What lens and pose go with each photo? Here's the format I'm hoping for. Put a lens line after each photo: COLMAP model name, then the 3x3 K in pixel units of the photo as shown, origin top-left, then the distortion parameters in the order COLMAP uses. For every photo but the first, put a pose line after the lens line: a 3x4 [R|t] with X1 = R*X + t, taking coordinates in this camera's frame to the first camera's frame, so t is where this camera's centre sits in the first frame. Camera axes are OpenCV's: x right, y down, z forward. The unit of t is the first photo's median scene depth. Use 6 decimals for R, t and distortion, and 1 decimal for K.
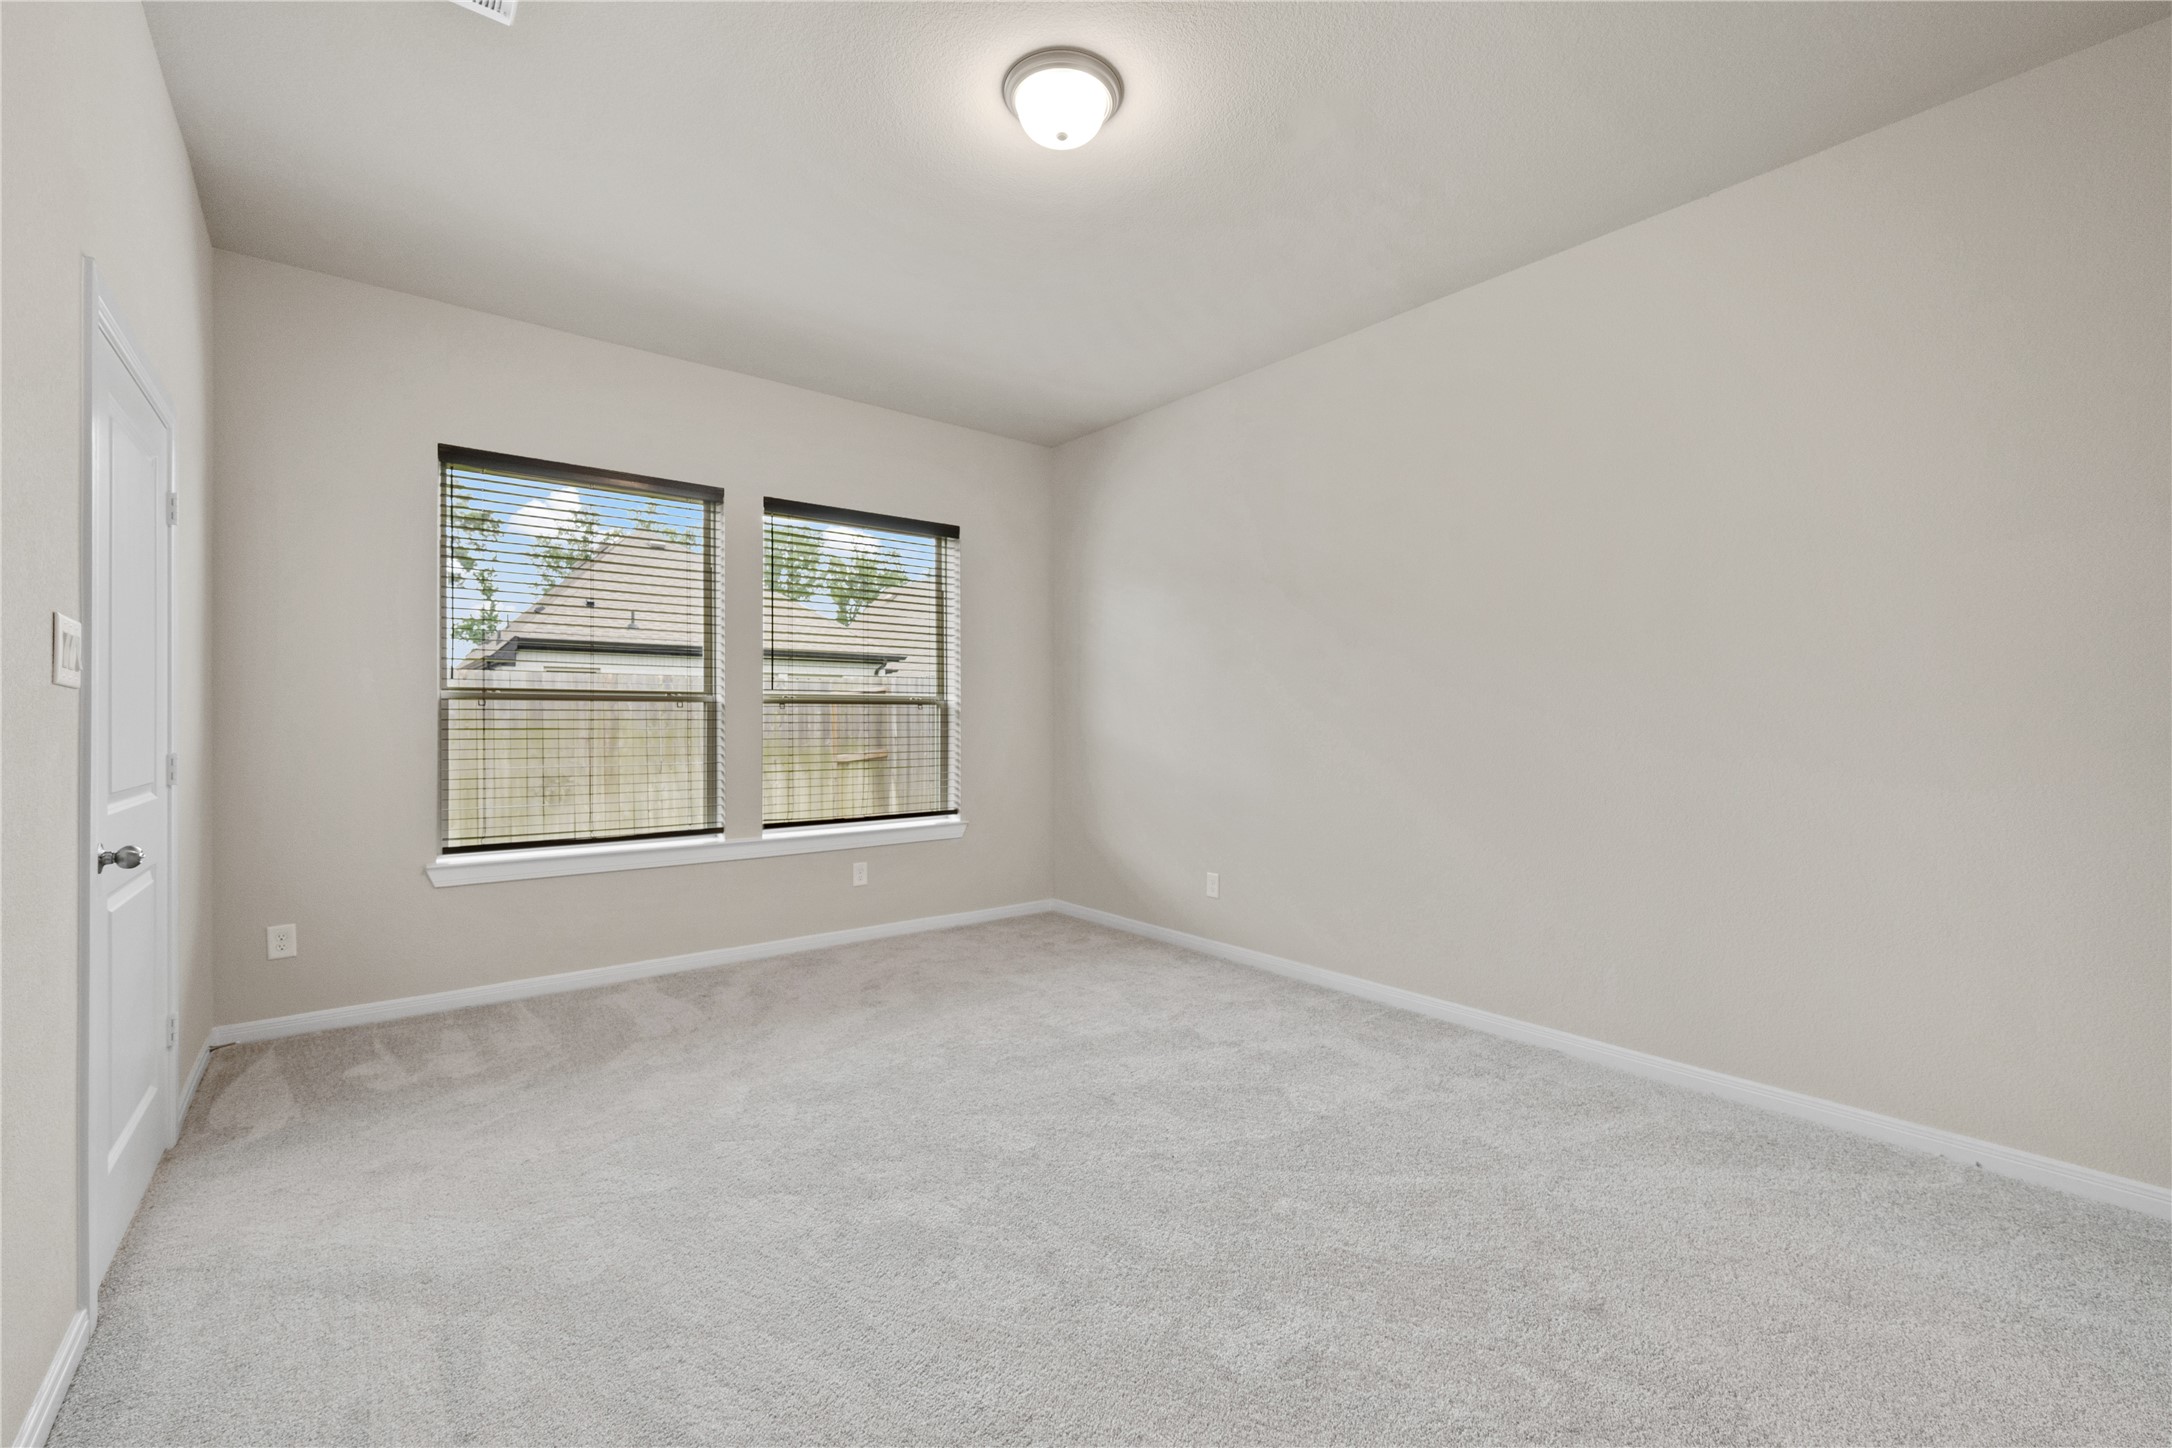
lens RADIAL K [[888.3, 0, 1091.7], [0, 888.3, 729.5], [0, 0, 1]] dist [-0.001376, -0.000300]
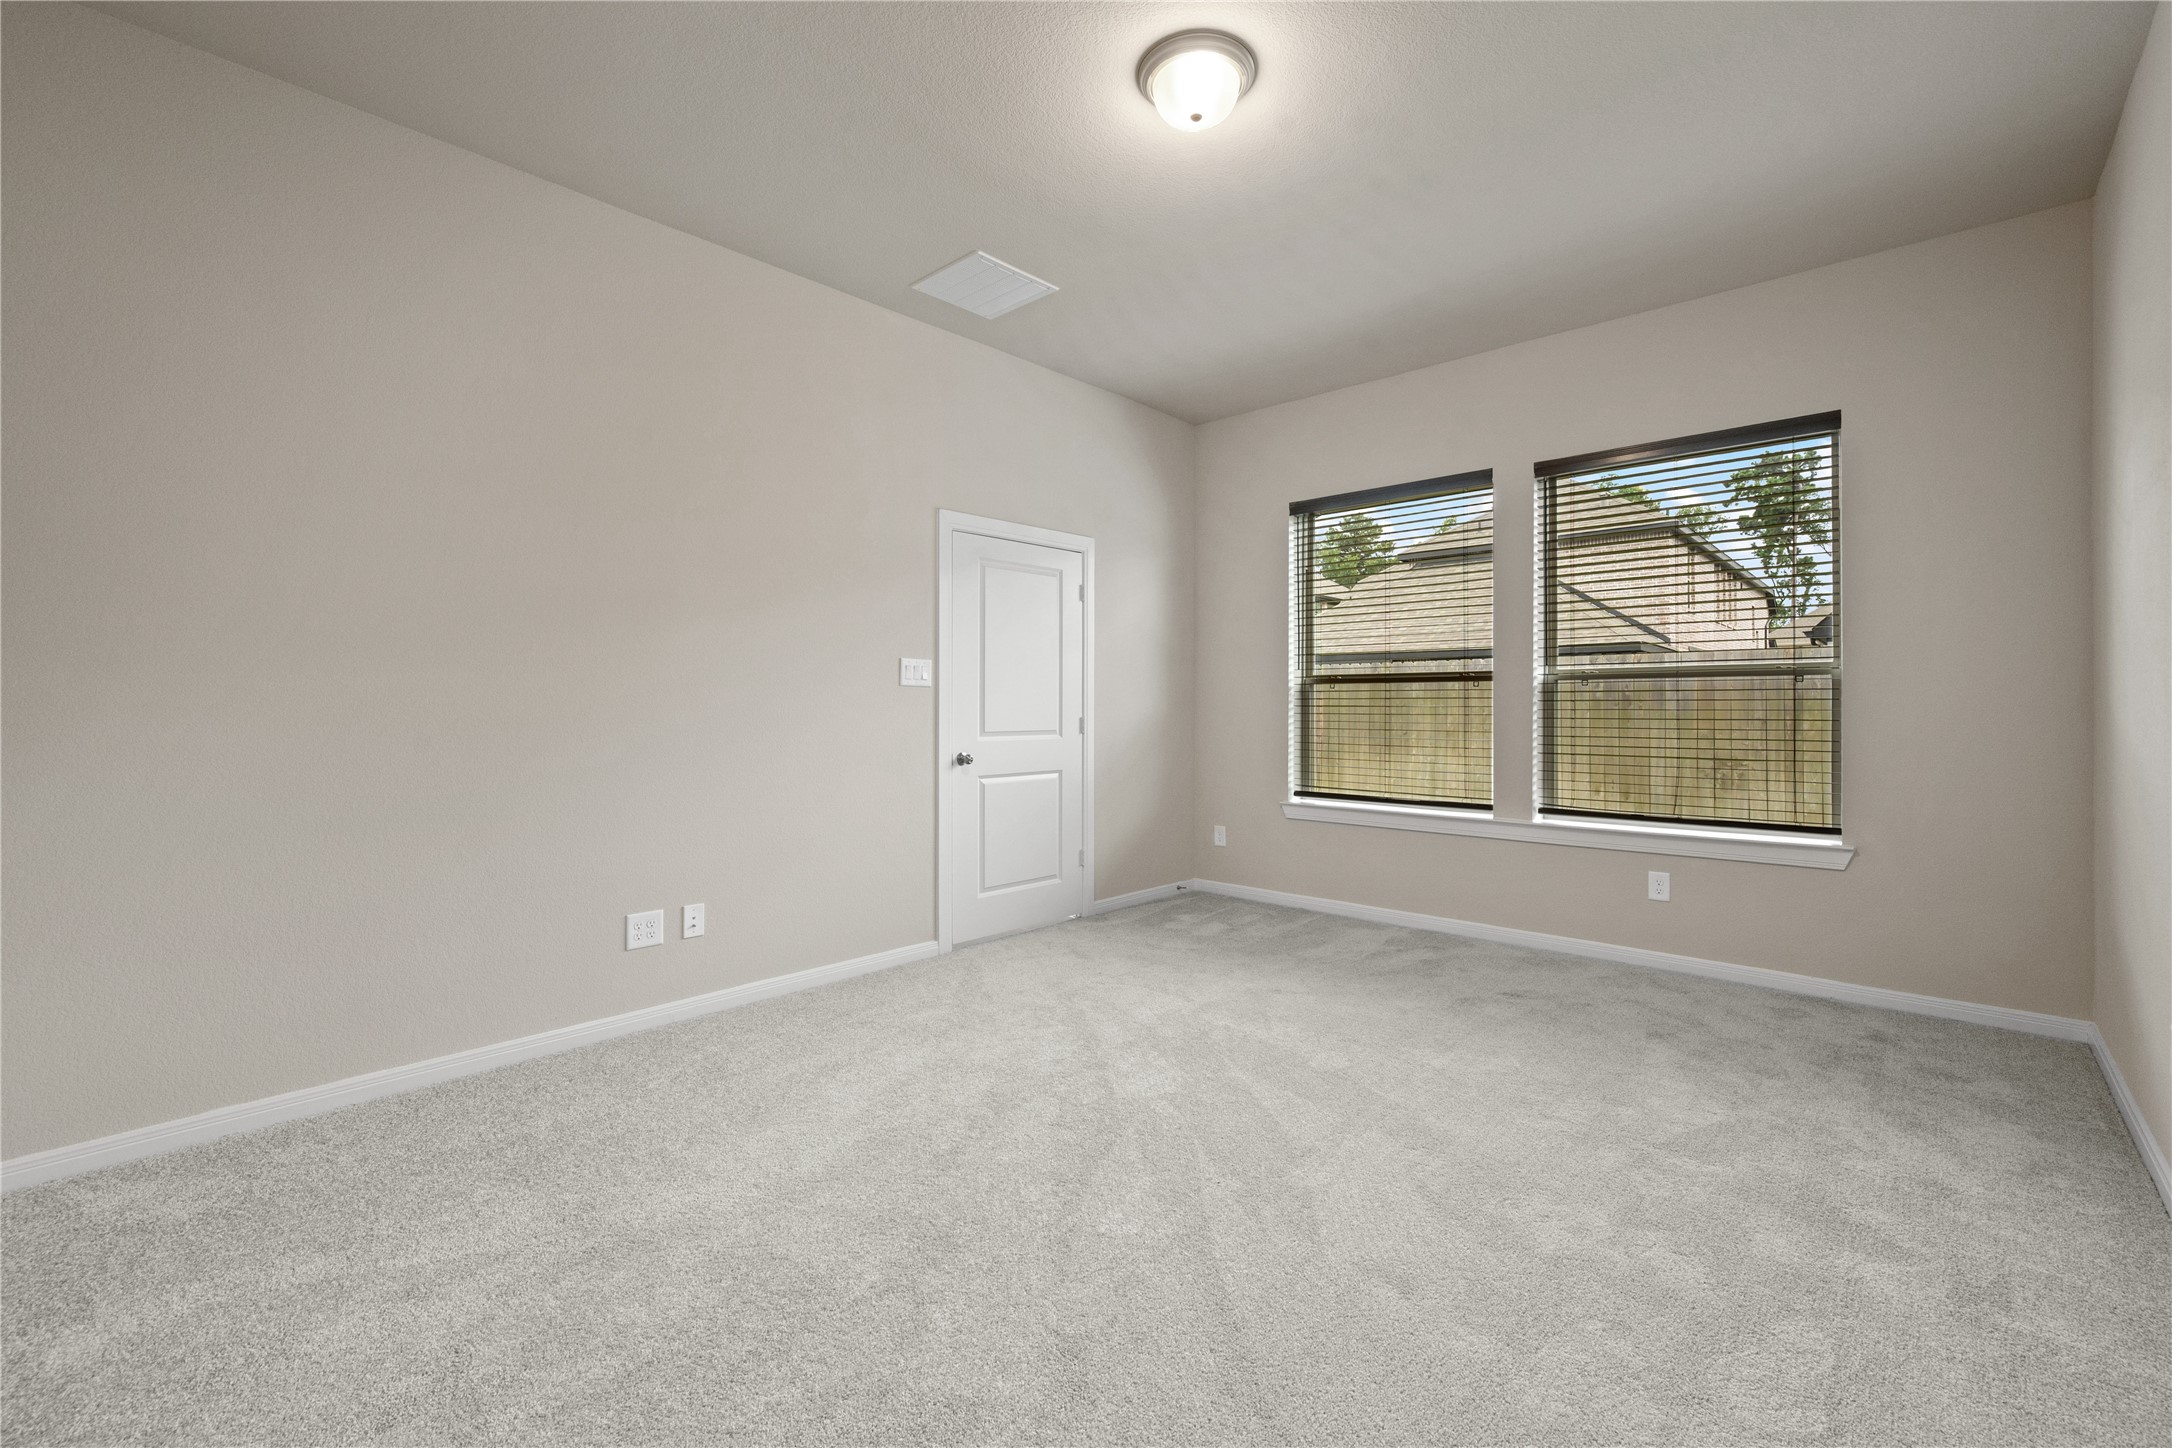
lens RADIAL K [[888.3, 0, 1096.2], [0, 888.3, 706.0], [0, 0, 1]] dist [-0.001376, -0.000300]
pose [[0.161588, 0.000499, -0.986858, 0.508886], [-0.006287, 0.999980, -0.000524, 0.001524], [0.986838, 0.006289, 0.161588, 0.393927]]
